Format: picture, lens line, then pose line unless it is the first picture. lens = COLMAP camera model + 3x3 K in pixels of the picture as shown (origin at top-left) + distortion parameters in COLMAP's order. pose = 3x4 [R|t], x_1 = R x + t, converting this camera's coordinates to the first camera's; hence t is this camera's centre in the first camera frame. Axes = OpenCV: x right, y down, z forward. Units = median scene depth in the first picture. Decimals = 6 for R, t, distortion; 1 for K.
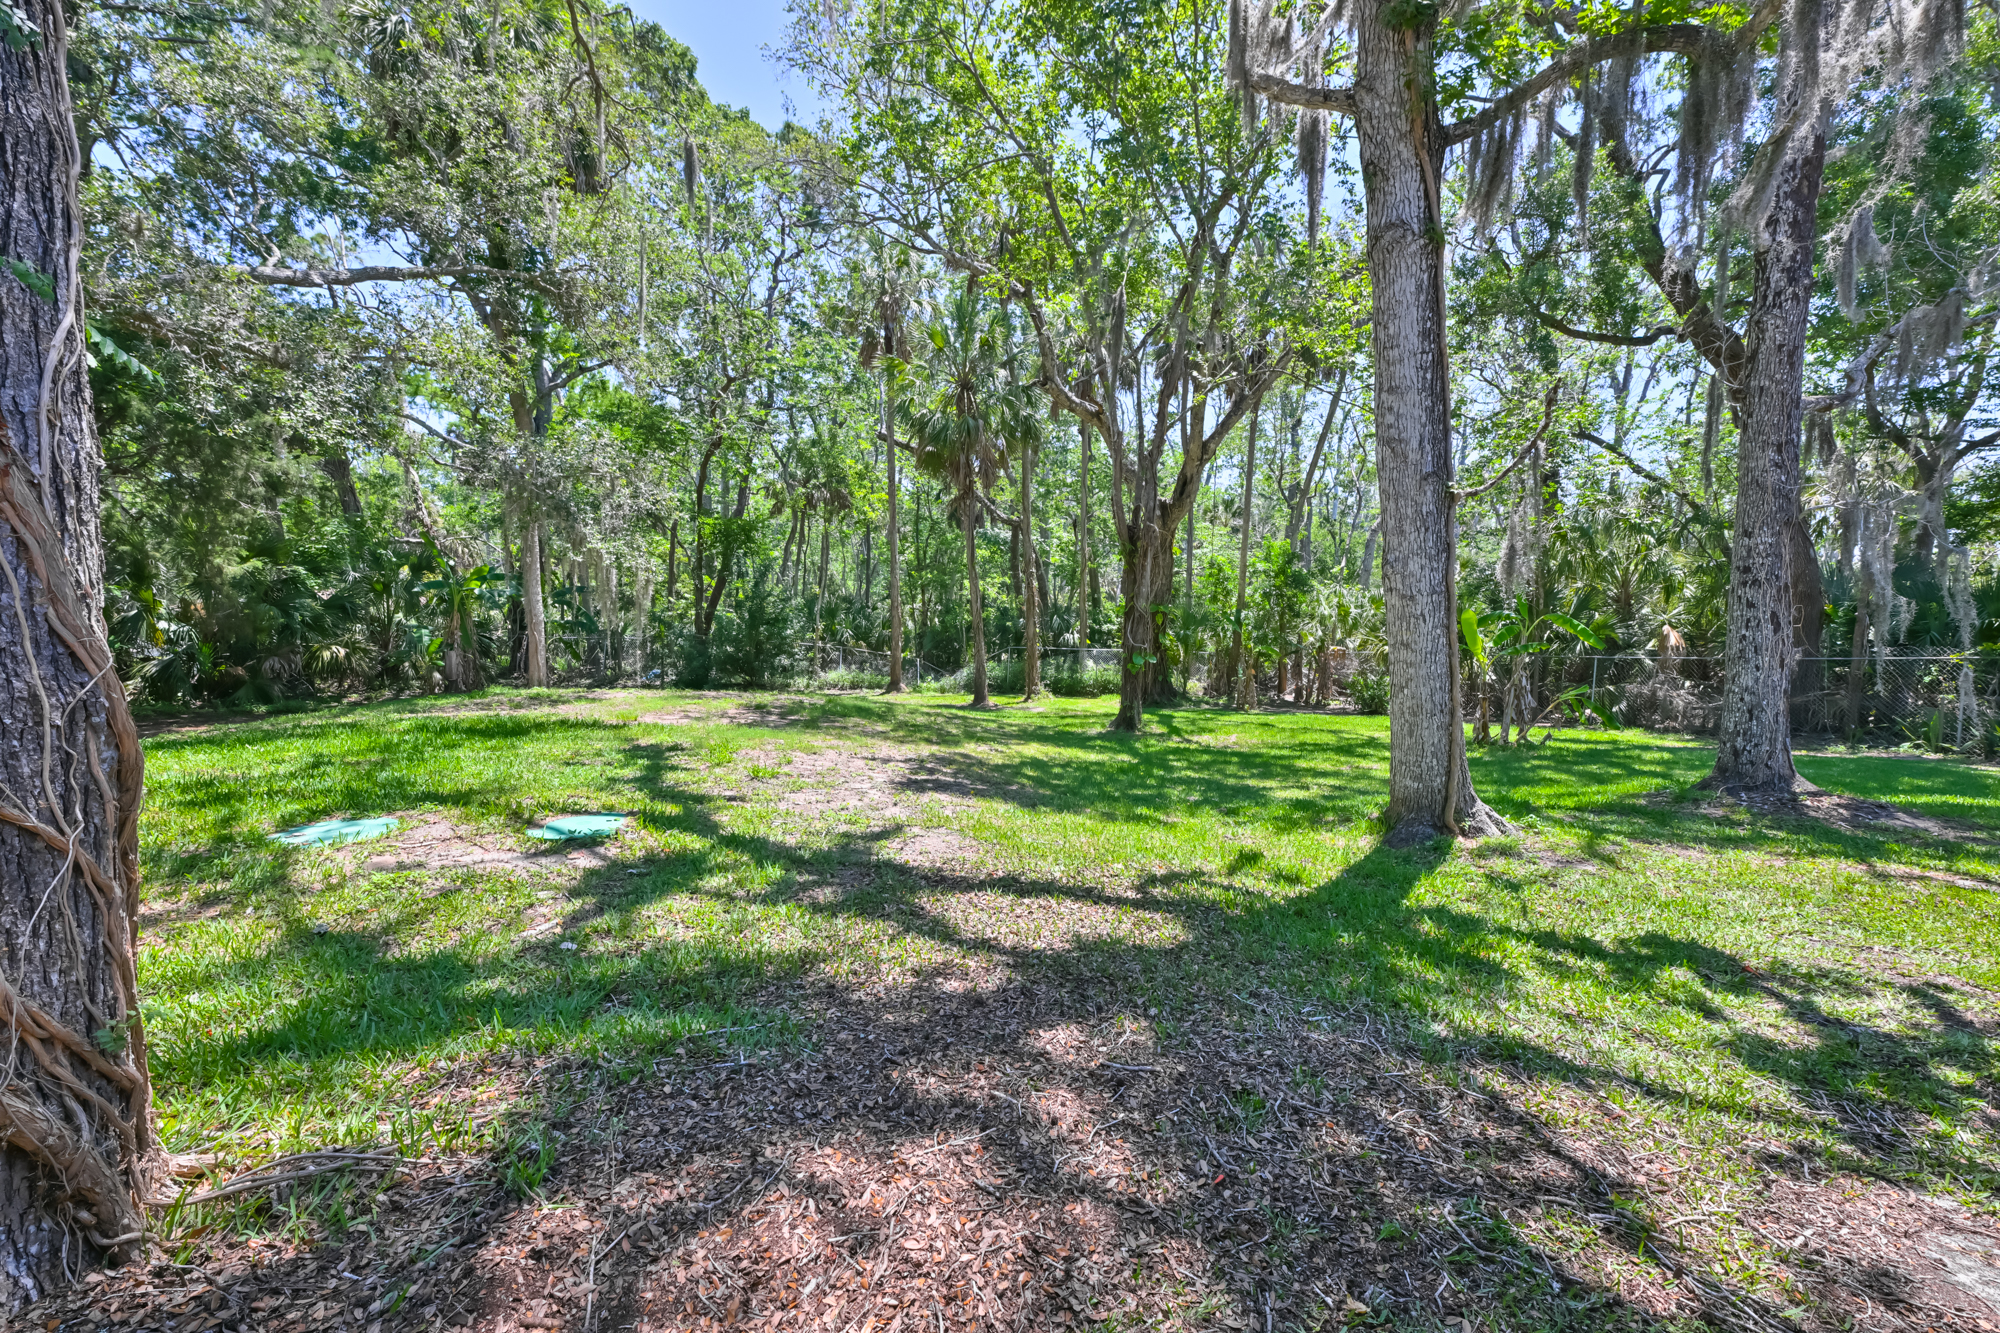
lens RADIAL K [[791.9, 0, 989.3], [0, 791.9, 678.7], [0, 0, 1]] dist [-0.000597, 0.000457]
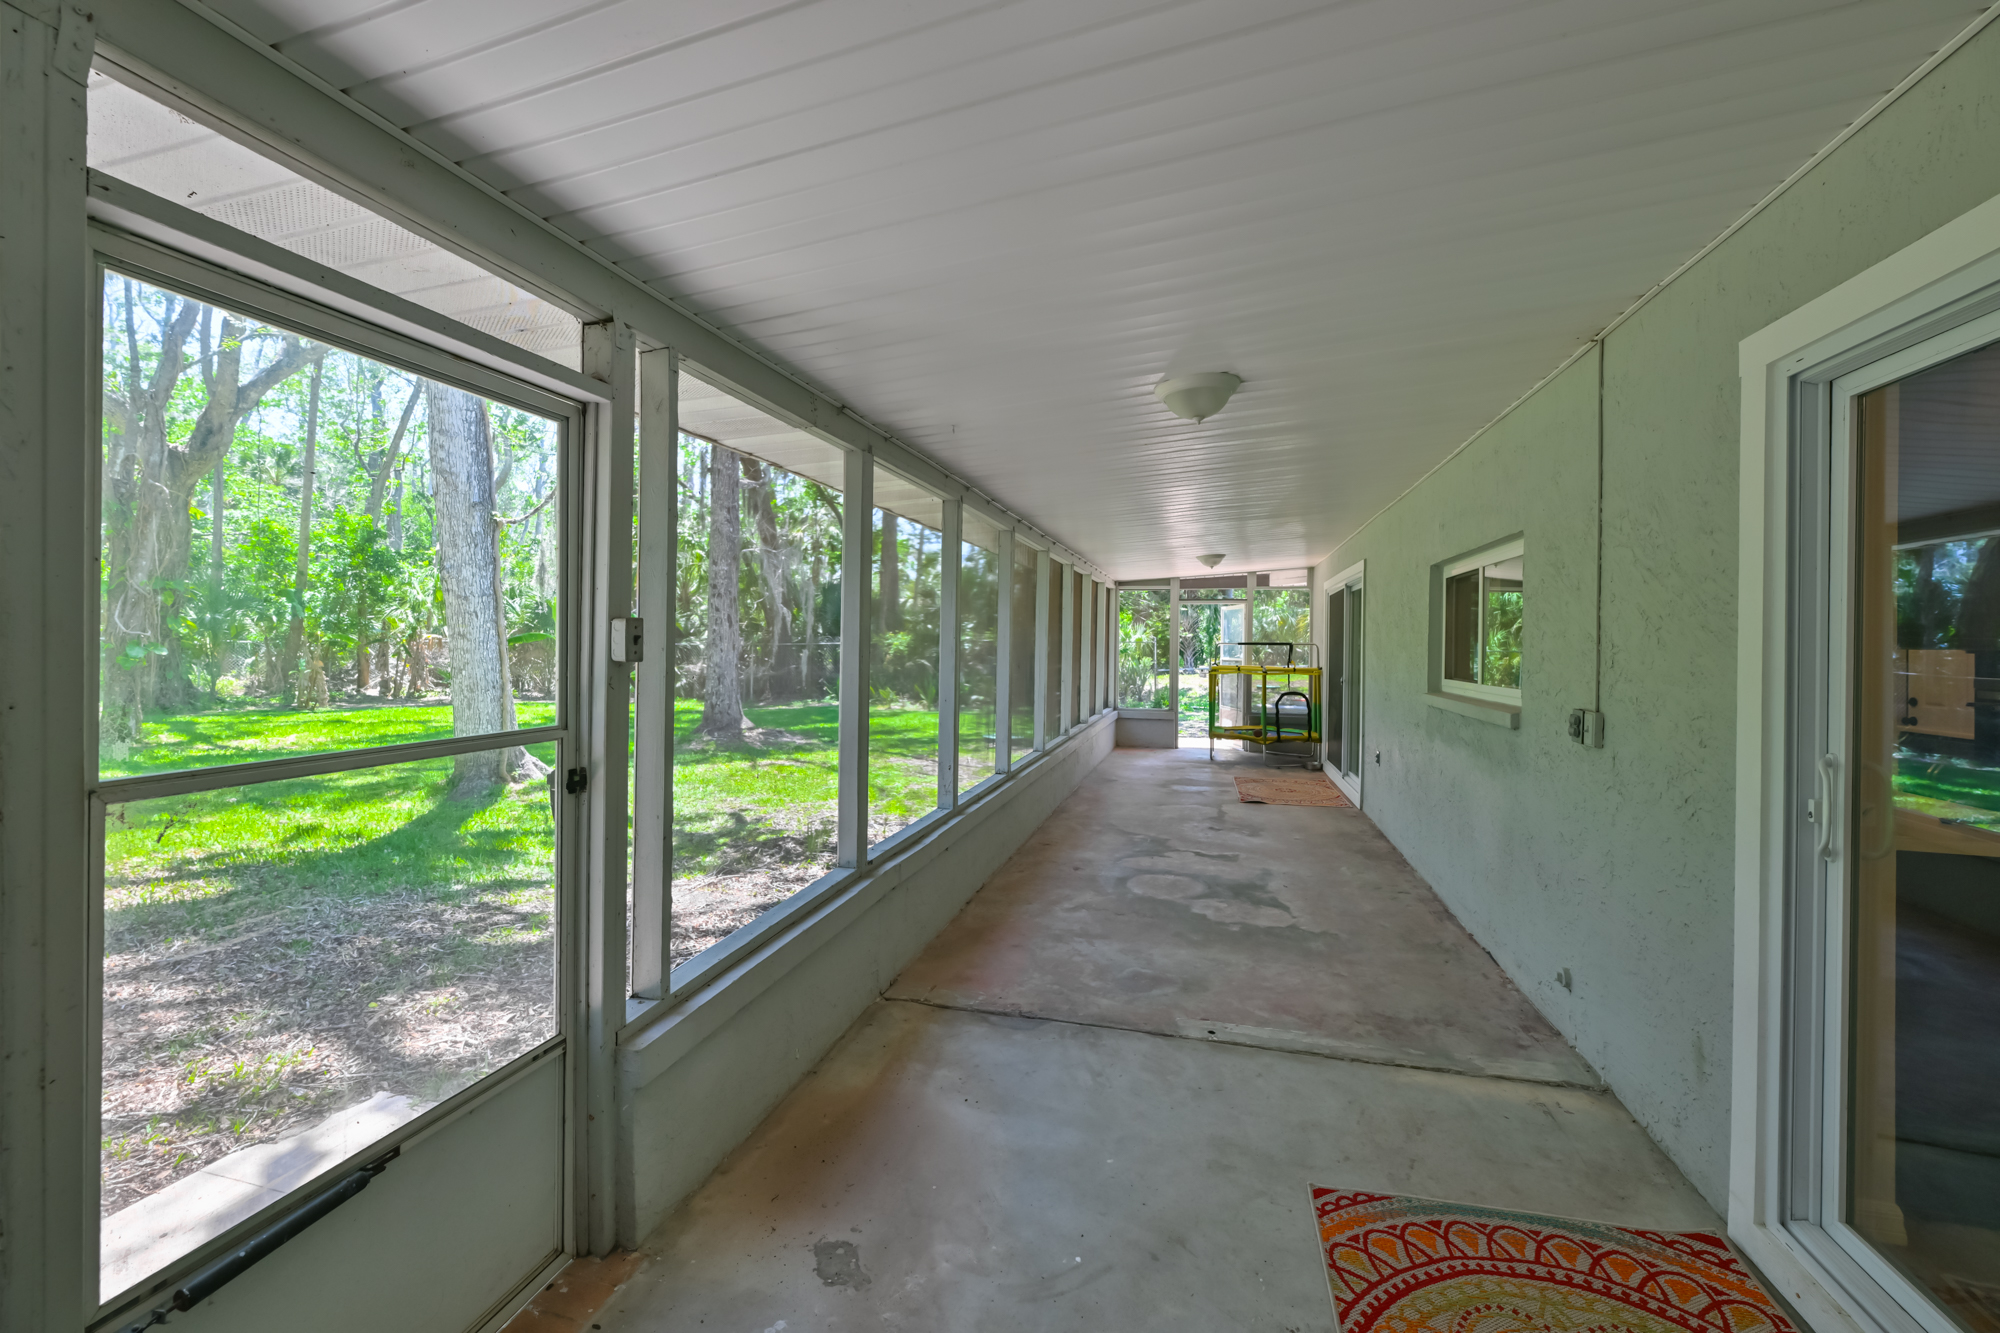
lens RADIAL K [[801.6, 0, 997.2], [0, 801.6, 644.6], [0, 0, 1]] dist [0.000403, 0.000204]
pose [[0.524254, -0.006204, 0.851539, -0.030675], [0.030099, 0.999484, -0.011248, 0.003331], [-0.851030, 0.031527, 0.524170, -0.107921]]
